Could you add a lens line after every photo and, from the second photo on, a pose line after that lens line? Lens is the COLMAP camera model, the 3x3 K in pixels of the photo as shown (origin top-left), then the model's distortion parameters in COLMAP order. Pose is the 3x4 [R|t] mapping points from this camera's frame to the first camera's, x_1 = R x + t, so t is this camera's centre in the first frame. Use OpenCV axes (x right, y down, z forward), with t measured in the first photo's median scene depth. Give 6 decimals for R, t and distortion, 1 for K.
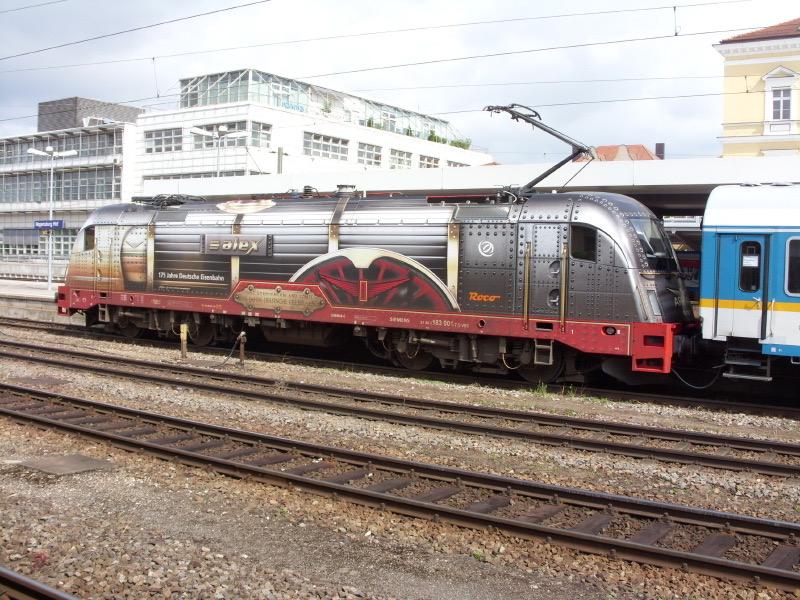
lens RADIAL K [[911.2, 0, 400.0], [0, 911.2, 293.2], [0, 0, 1]] dist [-0.175008, 0.000000]
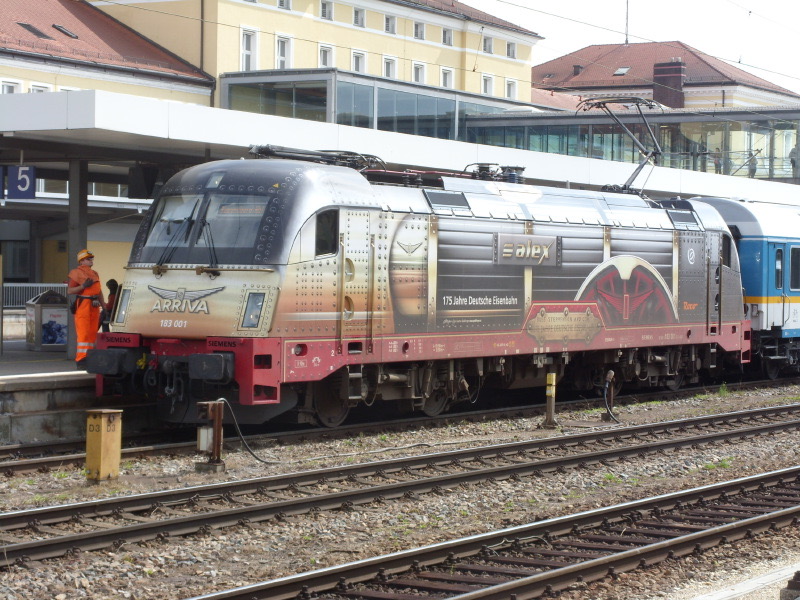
lens RADIAL K [[2279.3, 0, 400.5], [0, 2279.3, 299.6], [0, 0, 1]] dist [0.103717, 0.000000]
pose [[-0.131924, -0.043592, 0.990301, -1.827554], [0.012934, 0.998872, 0.045692, -0.094259], [-0.991176, 0.018836, -0.131211, 1.299524]]
